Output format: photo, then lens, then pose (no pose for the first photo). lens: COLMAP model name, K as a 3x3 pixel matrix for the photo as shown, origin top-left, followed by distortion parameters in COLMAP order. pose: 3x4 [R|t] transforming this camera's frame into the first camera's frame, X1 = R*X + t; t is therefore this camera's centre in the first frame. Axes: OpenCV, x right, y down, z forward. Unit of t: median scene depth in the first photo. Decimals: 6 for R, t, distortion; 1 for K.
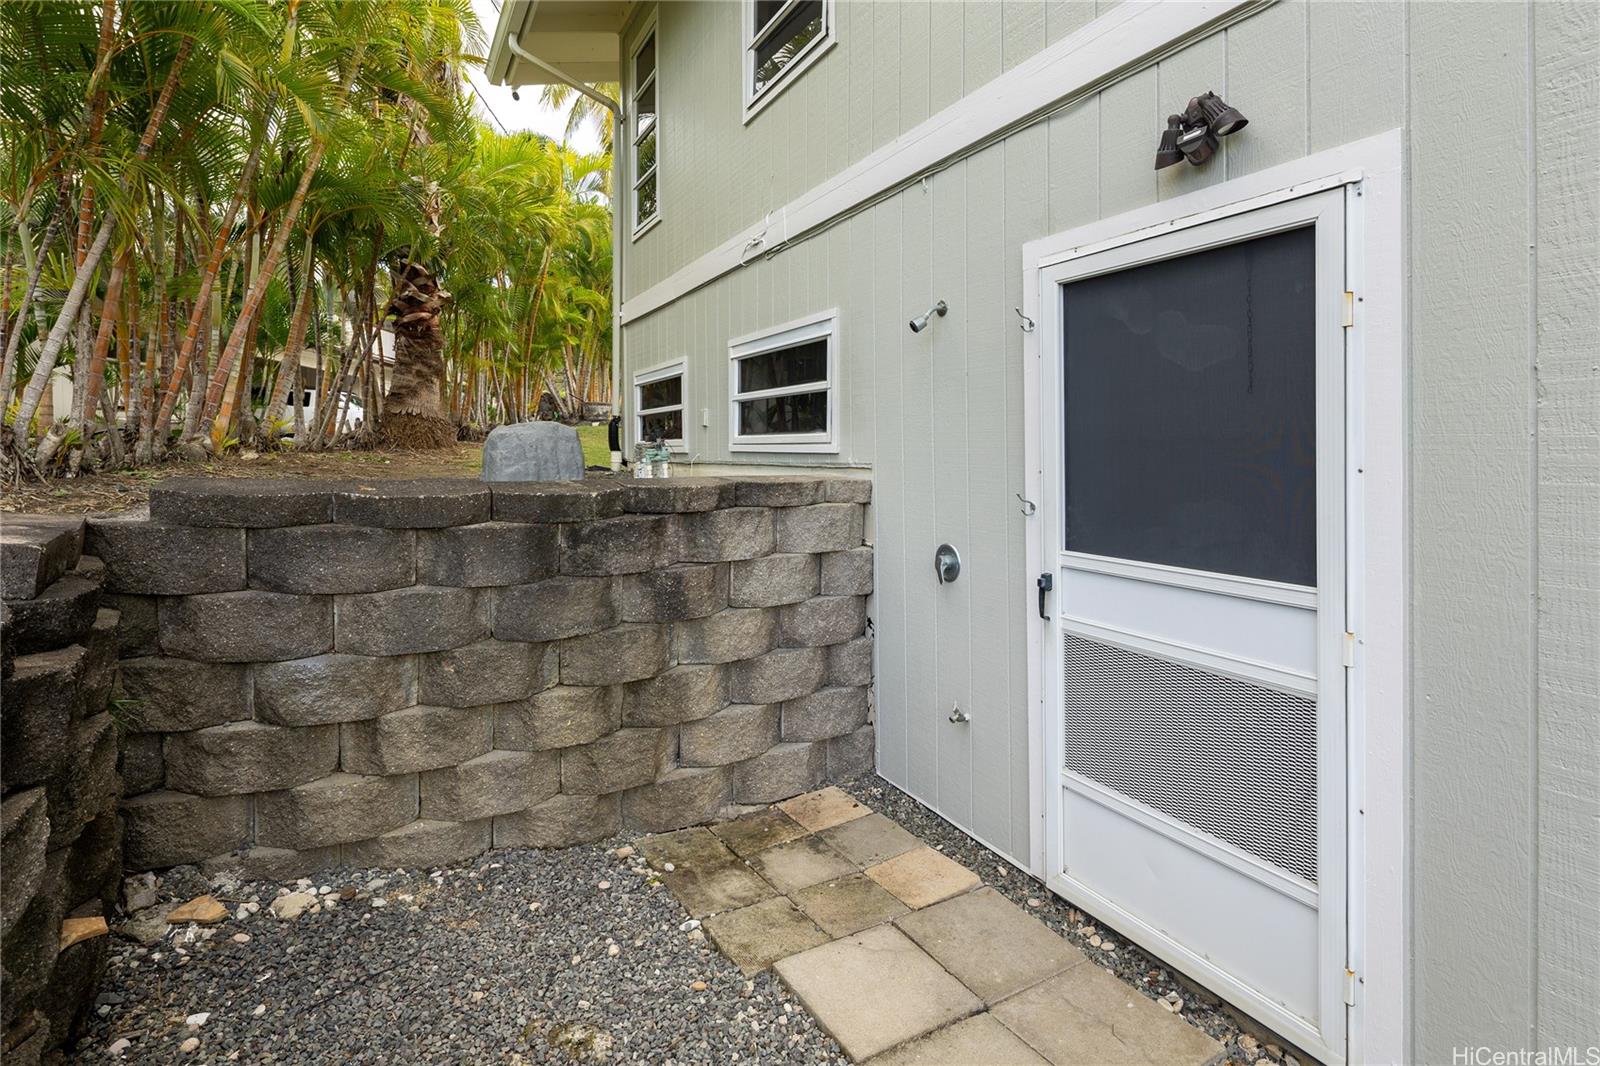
lens RADIAL K [[774.1, 0, 799.4], [0, 774.1, 532.4], [0, 0, 1]] dist [-0.002808, -0.001757]
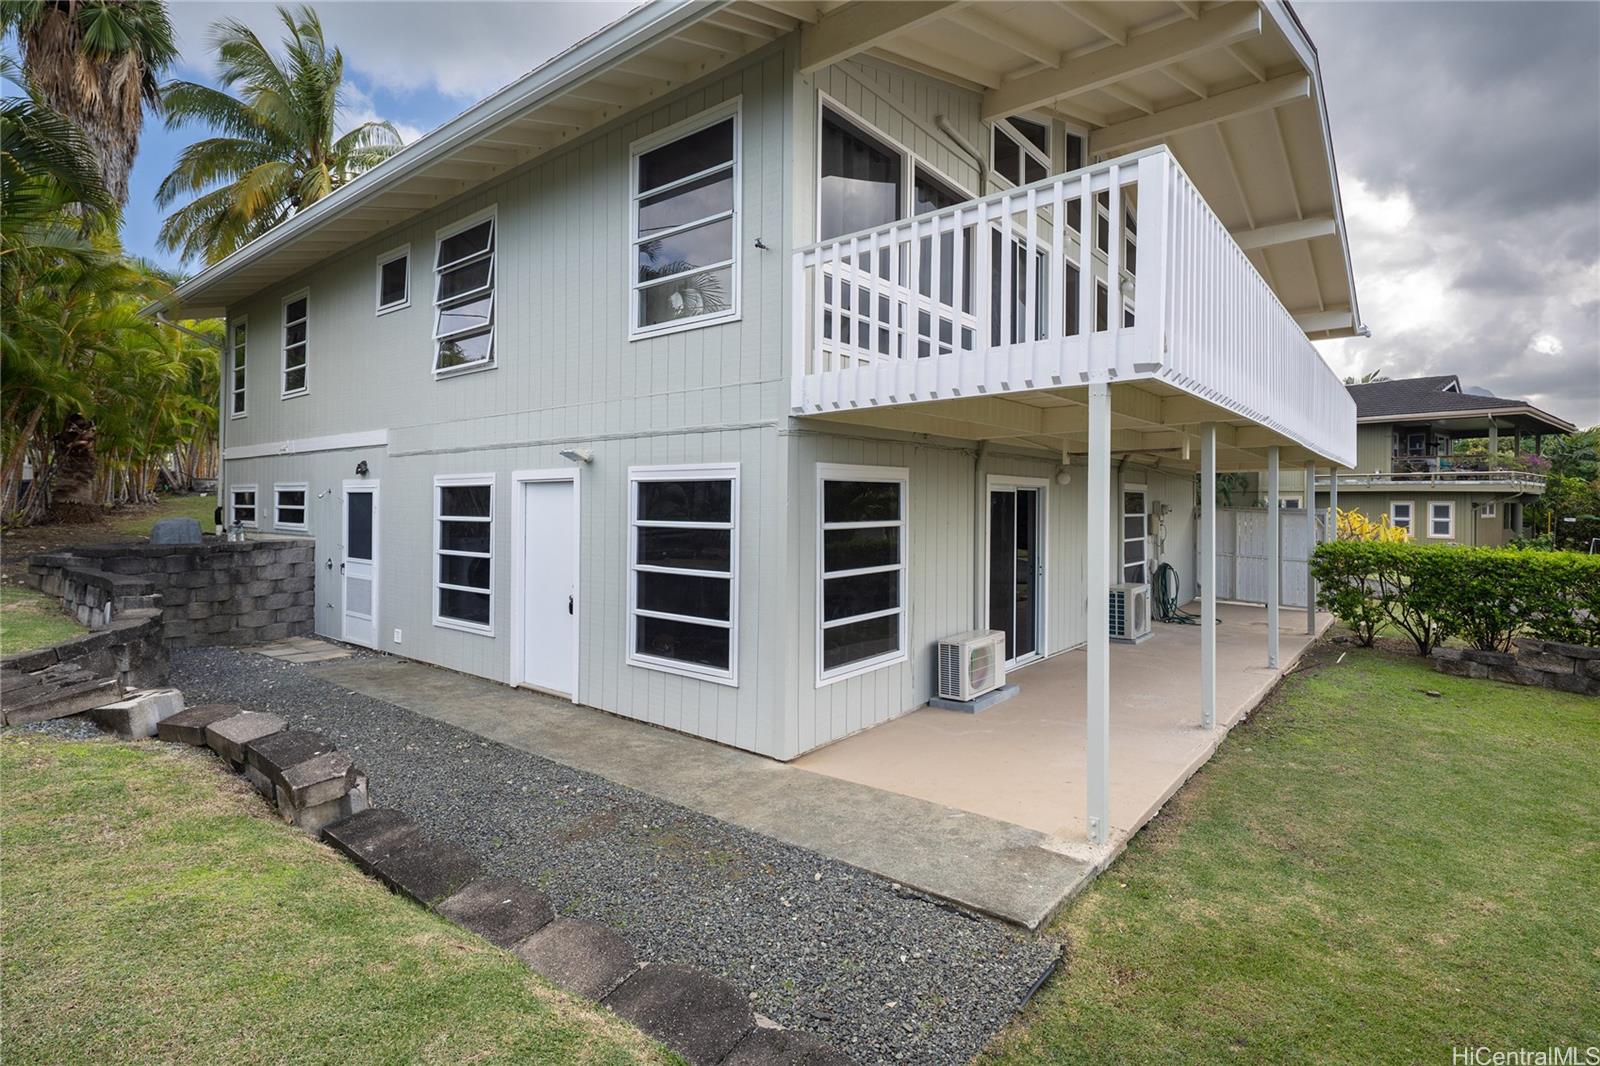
lens RADIAL K [[774.1, 0, 780.2], [0, 774.1, 500.8], [0, 0, 1]] dist [-0.002808, -0.001757]
pose [[0.924538, -0.006351, 0.381036, 0.660644], [0.044183, 0.994905, -0.090622, 0.145749], [-0.378519, 0.100619, 0.920108, -2.677790]]
